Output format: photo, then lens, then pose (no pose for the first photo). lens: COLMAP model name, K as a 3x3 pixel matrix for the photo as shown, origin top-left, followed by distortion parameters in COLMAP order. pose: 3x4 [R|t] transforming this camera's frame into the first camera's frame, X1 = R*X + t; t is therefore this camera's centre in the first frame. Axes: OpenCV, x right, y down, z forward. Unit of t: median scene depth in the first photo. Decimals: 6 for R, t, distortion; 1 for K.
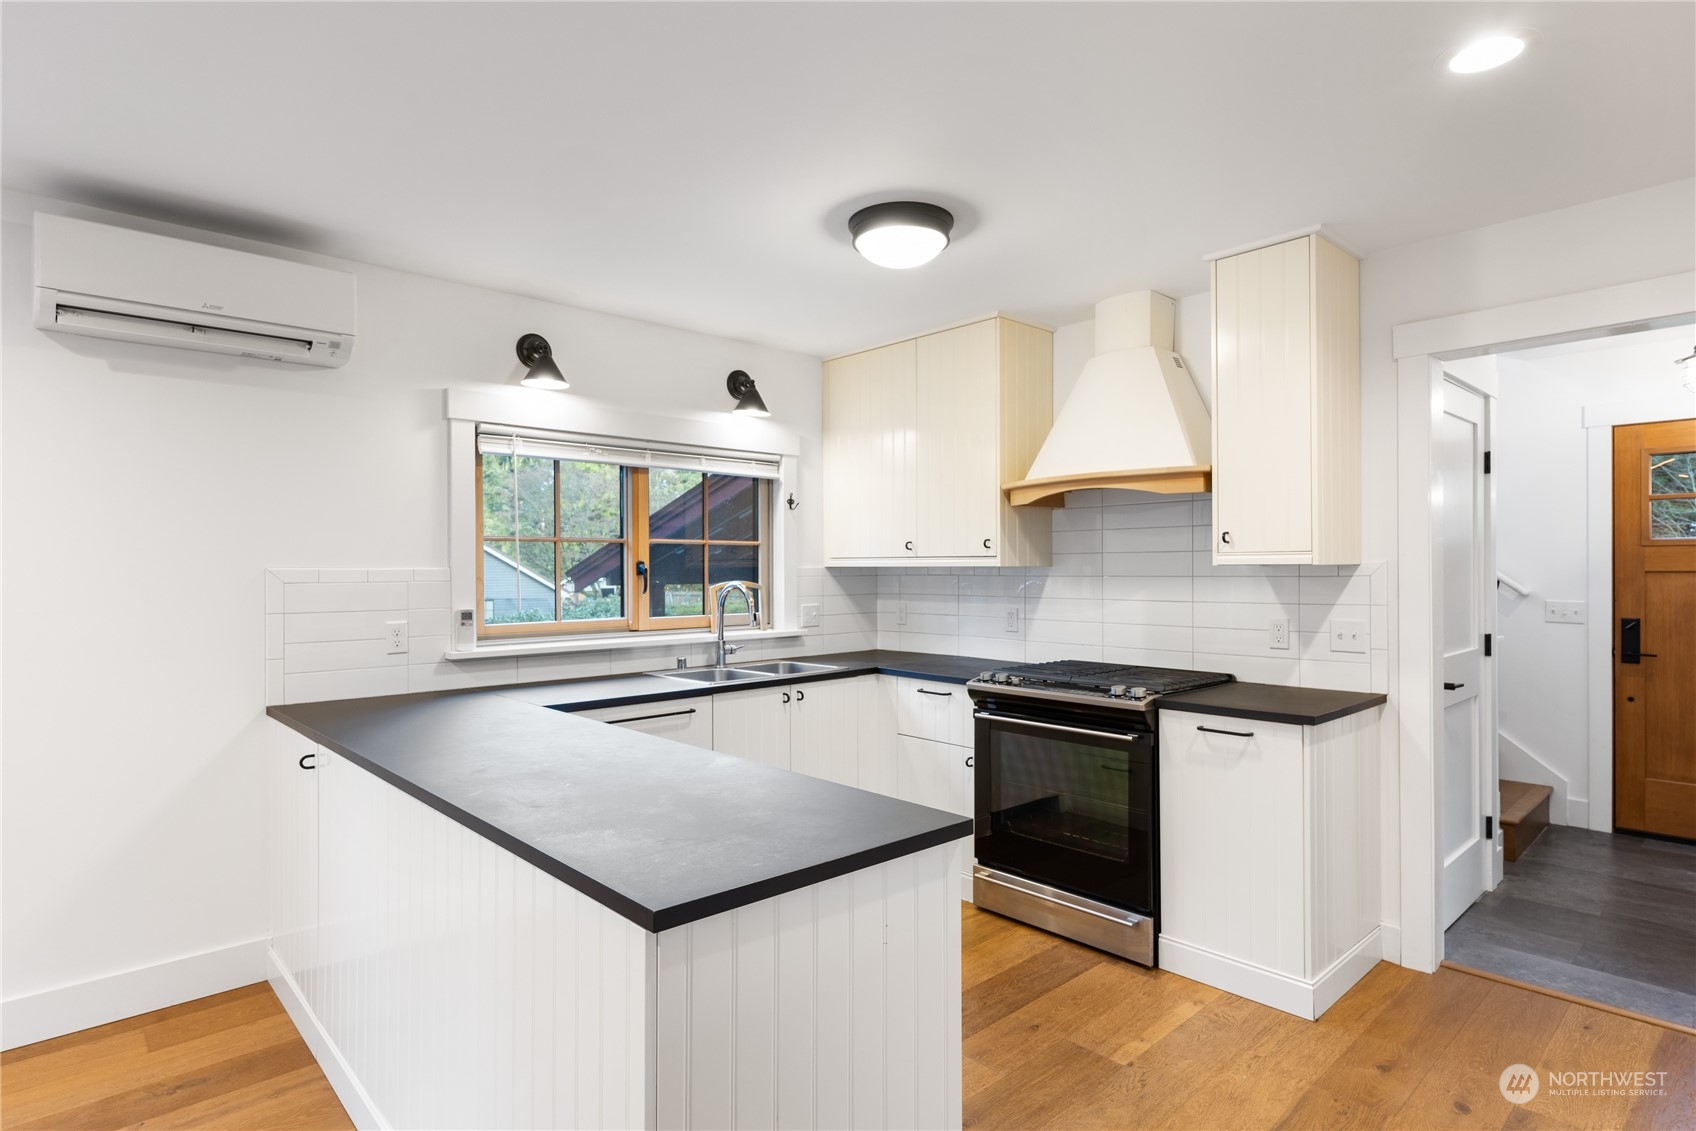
lens RADIAL K [[889.2, 0, 850.0], [0, 889.2, 568.7], [0, 0, 1]] dist [-0.007090, -0.001558]
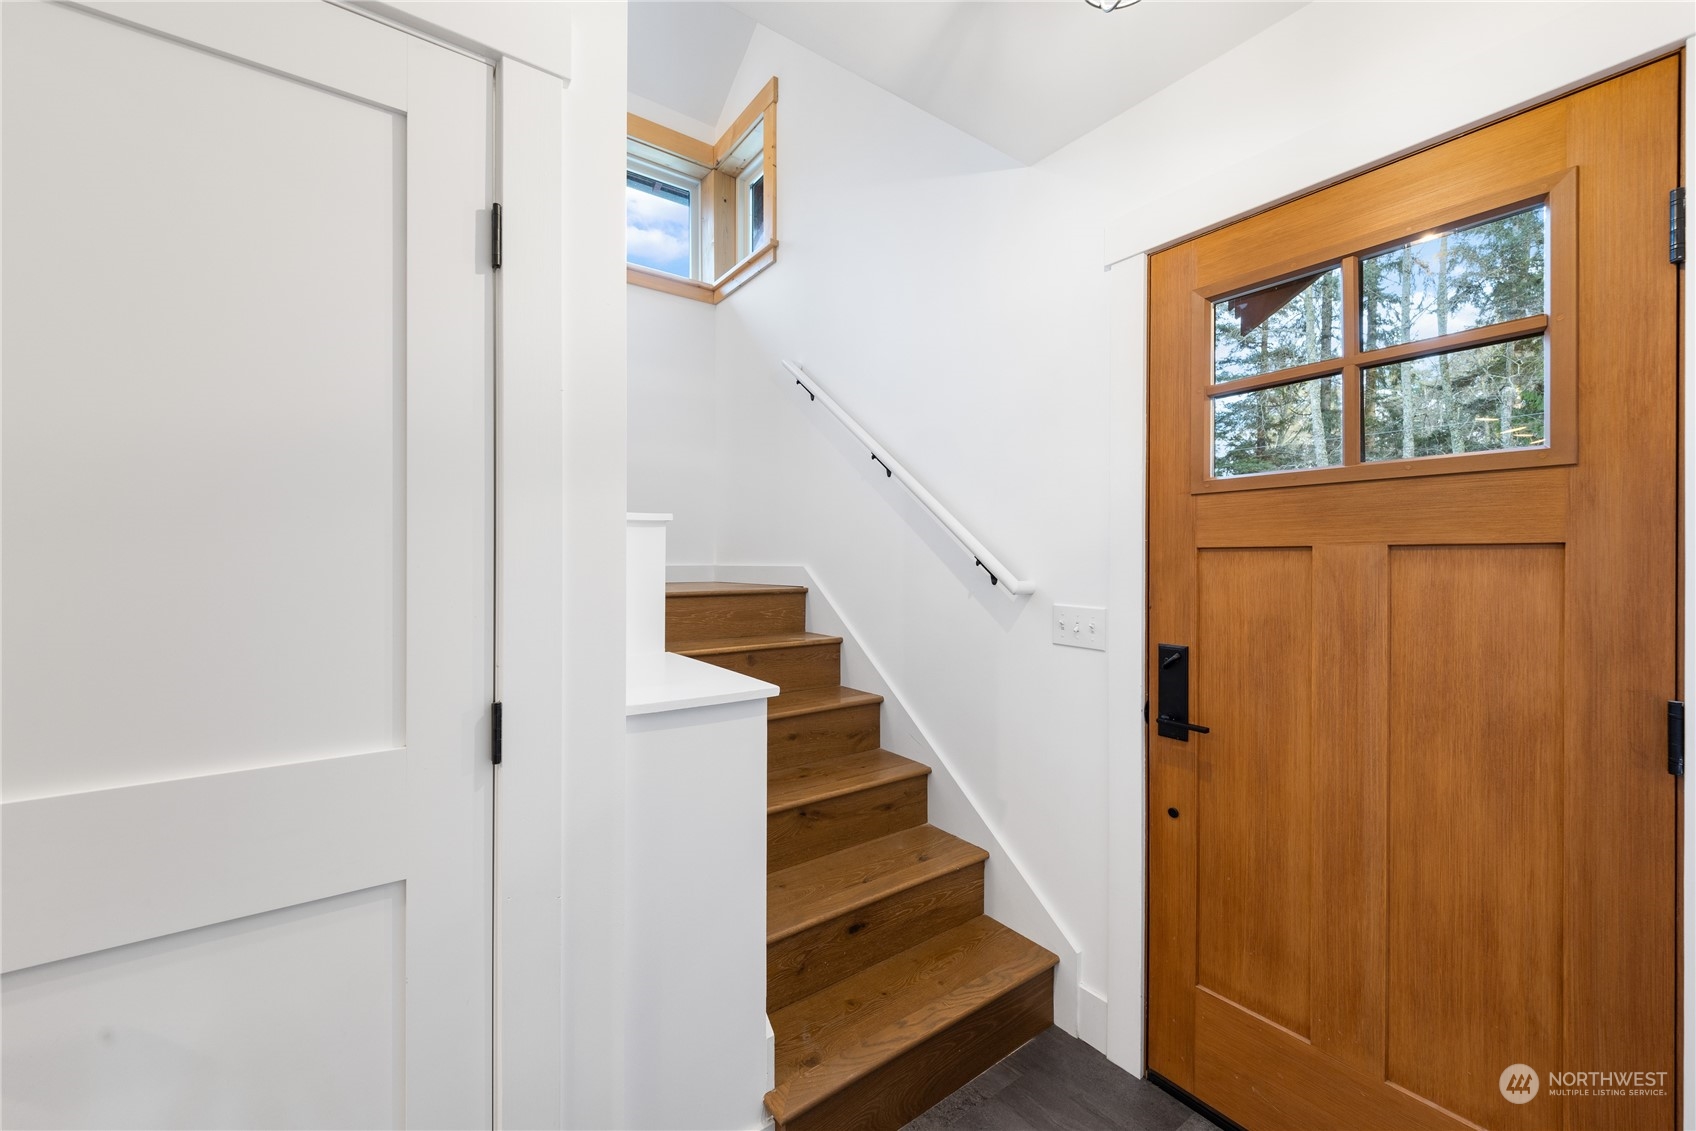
lens RADIAL K [[662.2, 0, 852.2], [0, 662.2, 562.0], [0, 0, 1]] dist [0.001693, -0.000545]
pose [[0.993490, 0.008035, -0.113640, 0.750520], [-0.007649, 0.999963, 0.003835, 0.010606], [0.113666, -0.002941, 0.993515, 0.621542]]
